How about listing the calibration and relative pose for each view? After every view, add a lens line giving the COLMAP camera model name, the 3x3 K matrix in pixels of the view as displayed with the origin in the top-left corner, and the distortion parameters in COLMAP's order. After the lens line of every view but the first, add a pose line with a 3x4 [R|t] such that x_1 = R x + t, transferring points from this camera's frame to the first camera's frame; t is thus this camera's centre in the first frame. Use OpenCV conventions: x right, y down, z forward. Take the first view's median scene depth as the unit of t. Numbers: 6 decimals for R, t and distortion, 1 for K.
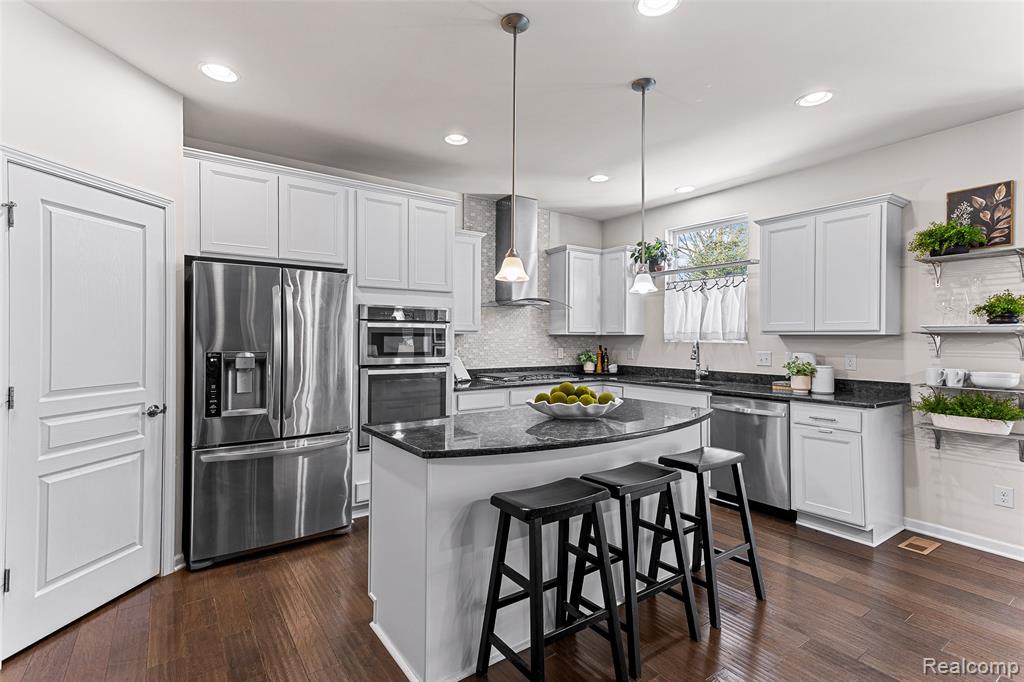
lens RADIAL K [[492.1, 0, 511.3], [0, 492.1, 341.0], [0, 0, 1]] dist [0.040576, 0.000552]
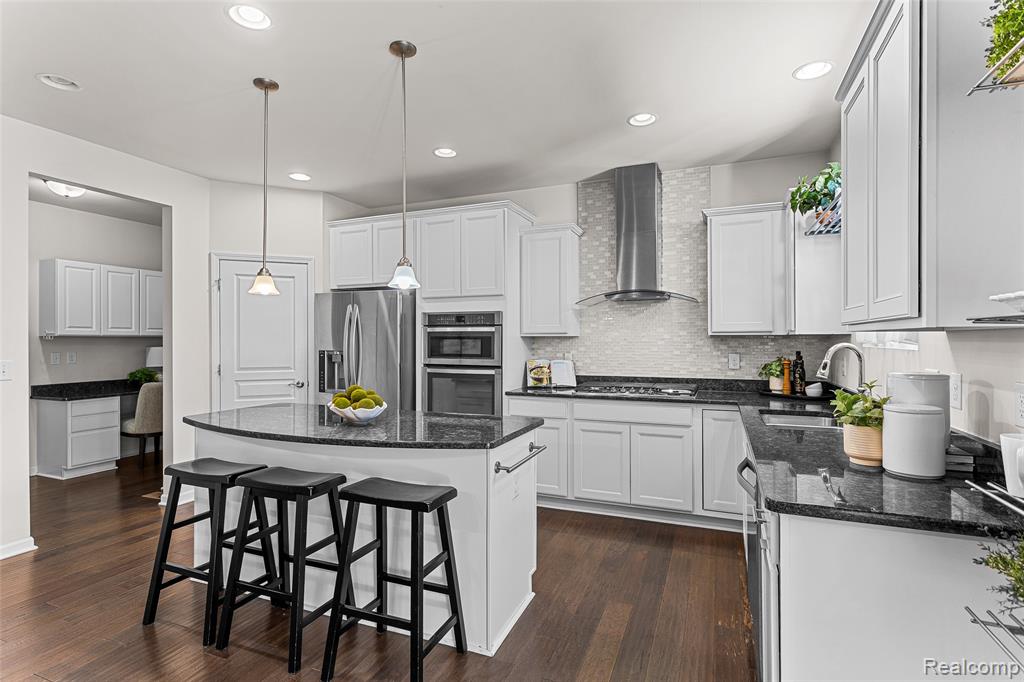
lens RADIAL K [[508.1, 0, 509.7], [0, 508.1, 337.1], [0, 0, 1]] dist [0.015300, 0.000403]
pose [[0.513480, -0.006786, -0.858075, 0.707478], [-0.001387, 0.999961, -0.008738, -0.004243], [0.858100, 0.005677, 0.513451, 0.451426]]
